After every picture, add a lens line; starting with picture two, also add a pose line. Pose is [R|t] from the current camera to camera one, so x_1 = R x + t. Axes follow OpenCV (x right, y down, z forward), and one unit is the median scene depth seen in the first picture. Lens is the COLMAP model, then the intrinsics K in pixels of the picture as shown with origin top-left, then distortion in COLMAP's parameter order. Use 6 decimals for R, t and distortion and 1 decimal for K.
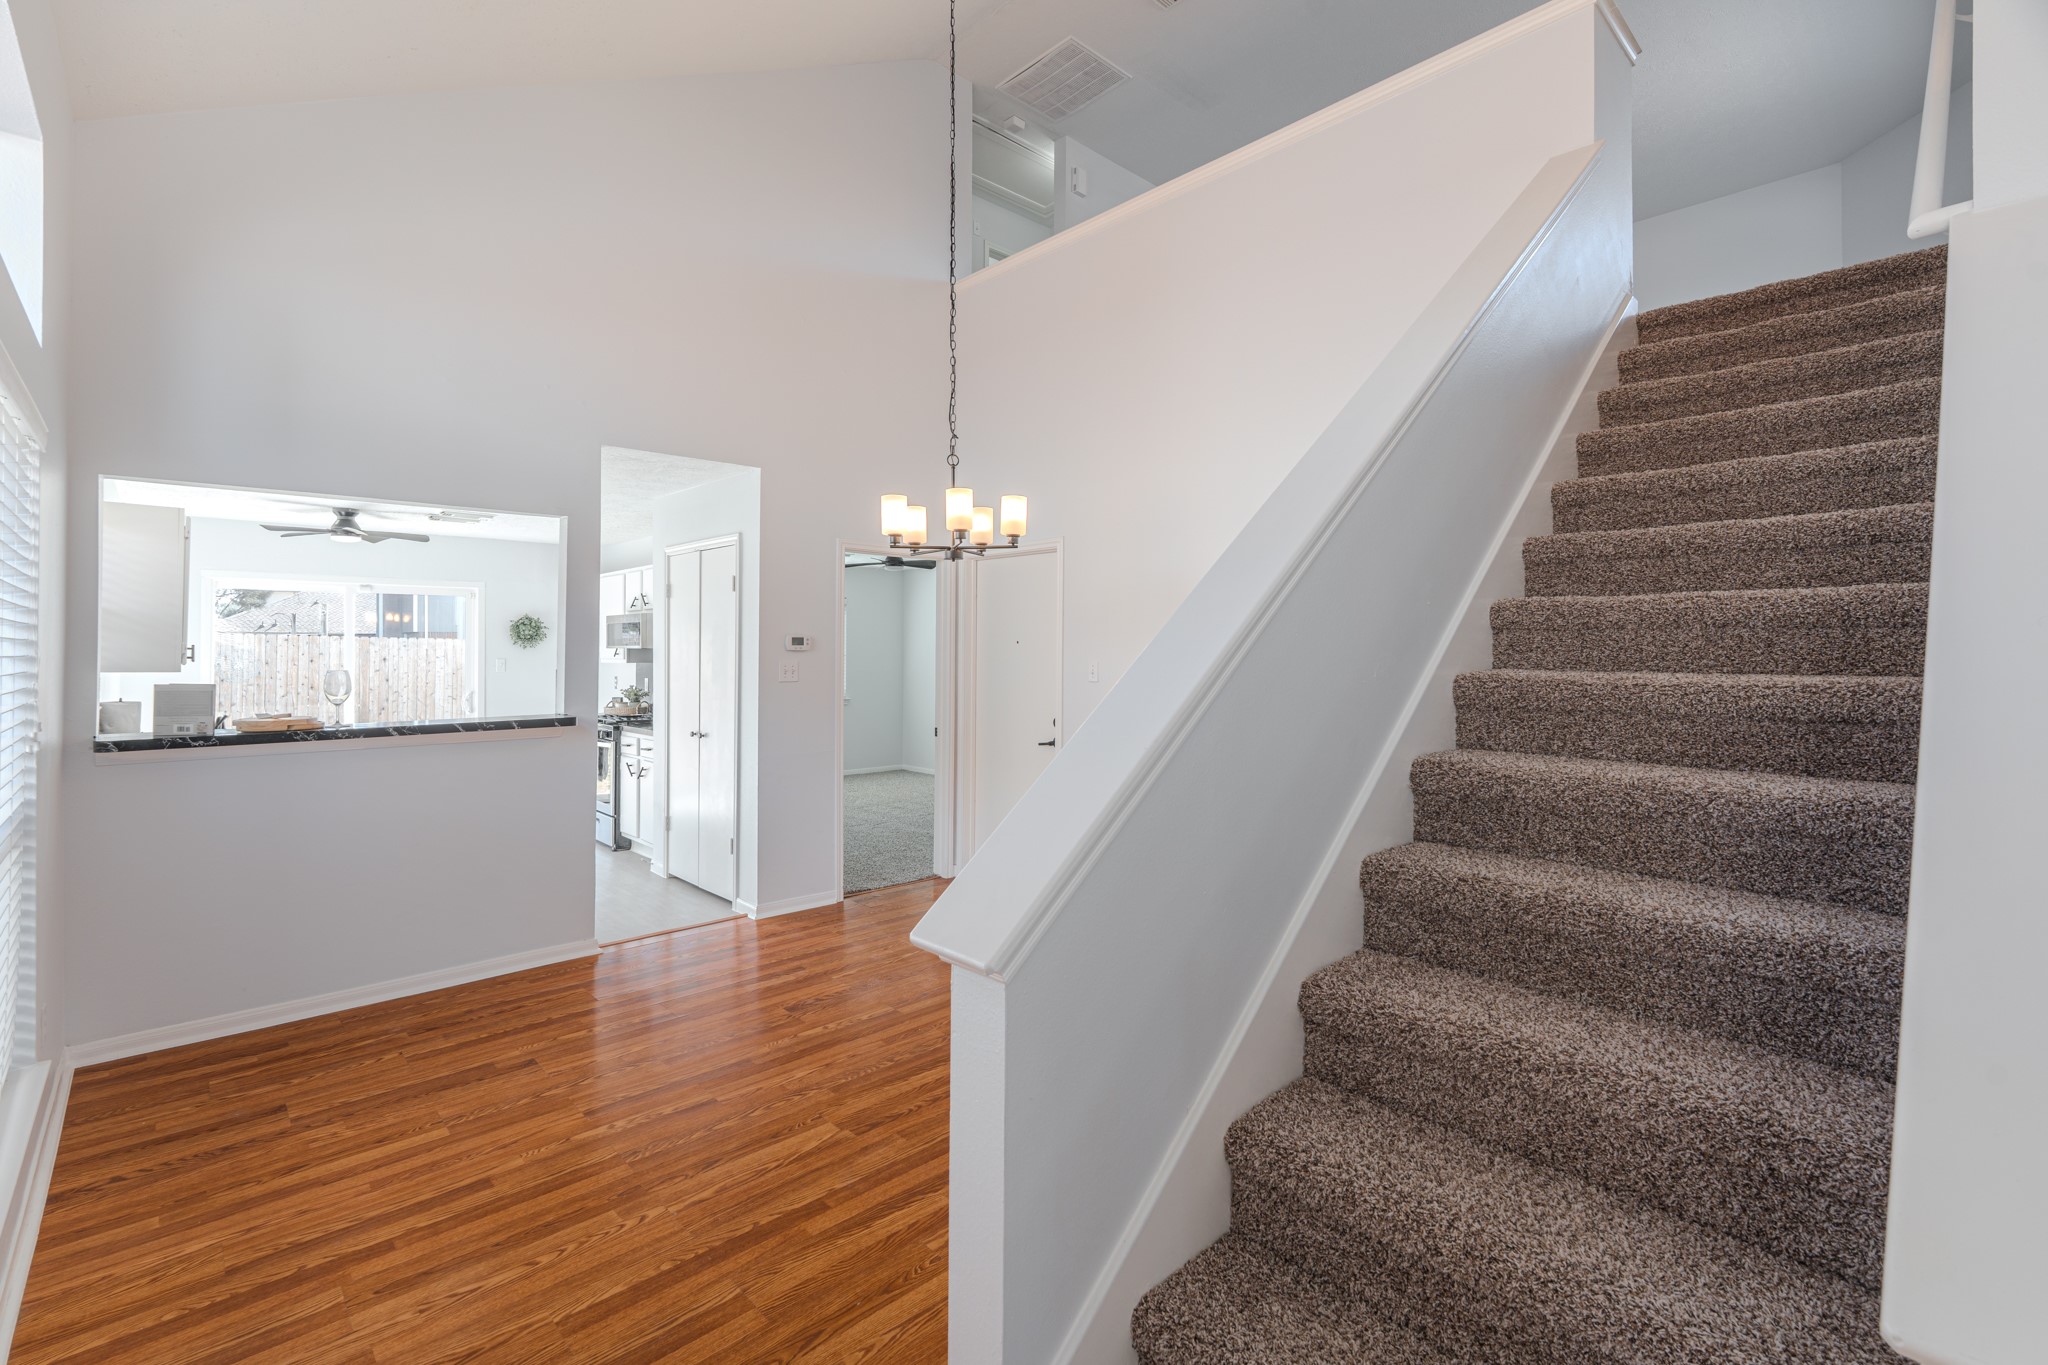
lens RADIAL K [[904.6, 0, 975.0], [0, 904.6, 661.0], [0, 0, 1]] dist [-0.004391, -0.000366]
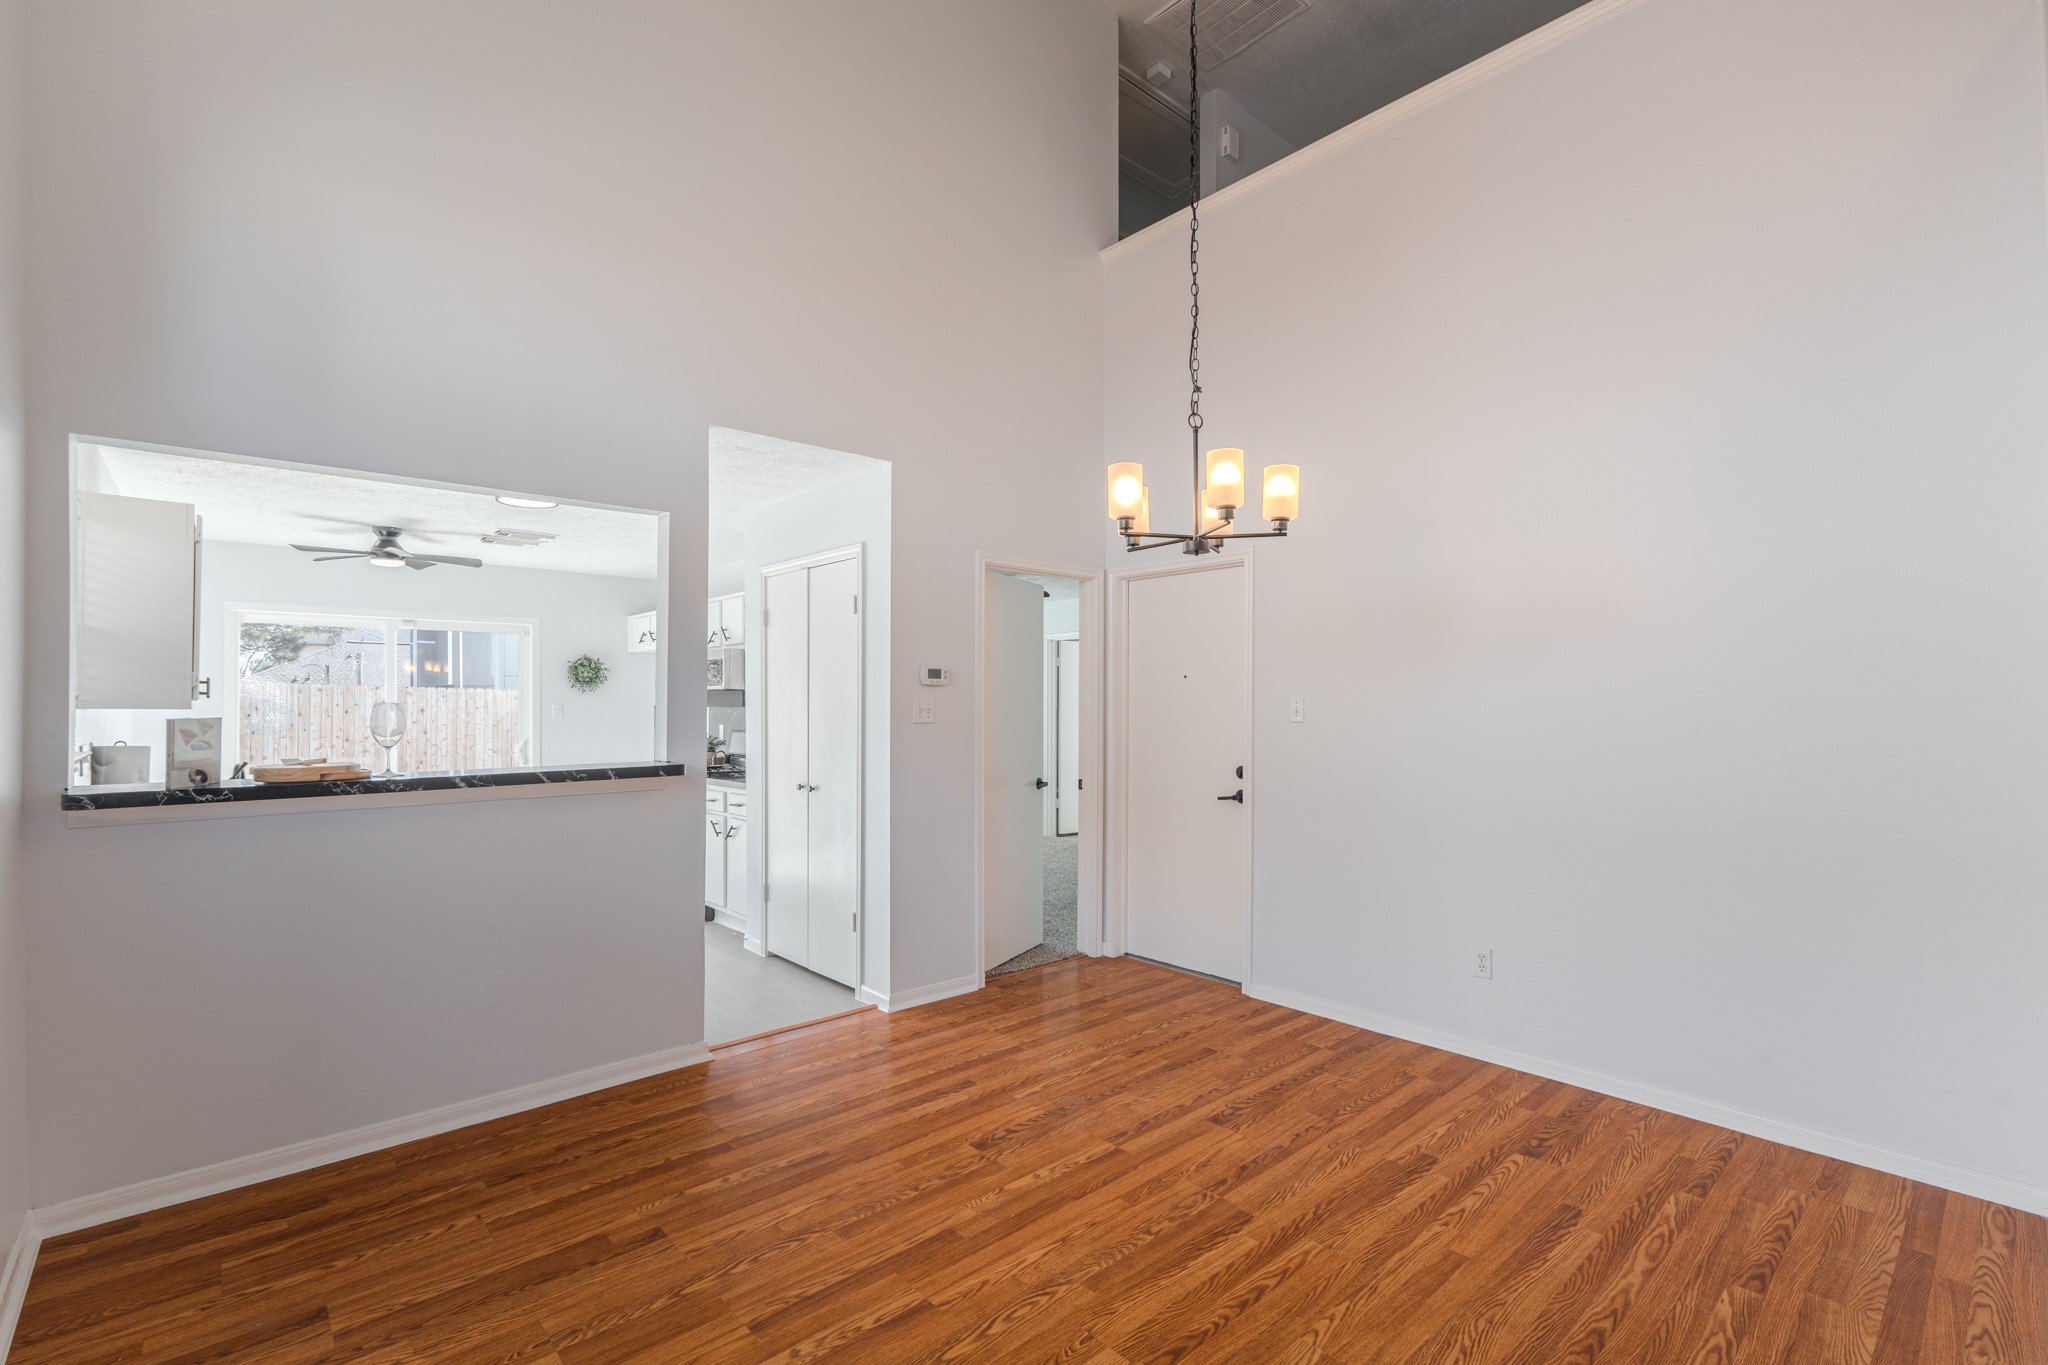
lens RADIAL K [[904.6, 0, 986.4], [0, 904.6, 725.8], [0, 0, 1]] dist [-0.004391, -0.000366]
pose [[0.999860, -0.001796, -0.016665, -0.185455], [0.001971, 0.999943, 0.010460, 0.023109], [0.016645, -0.010491, 0.999806, 0.242705]]
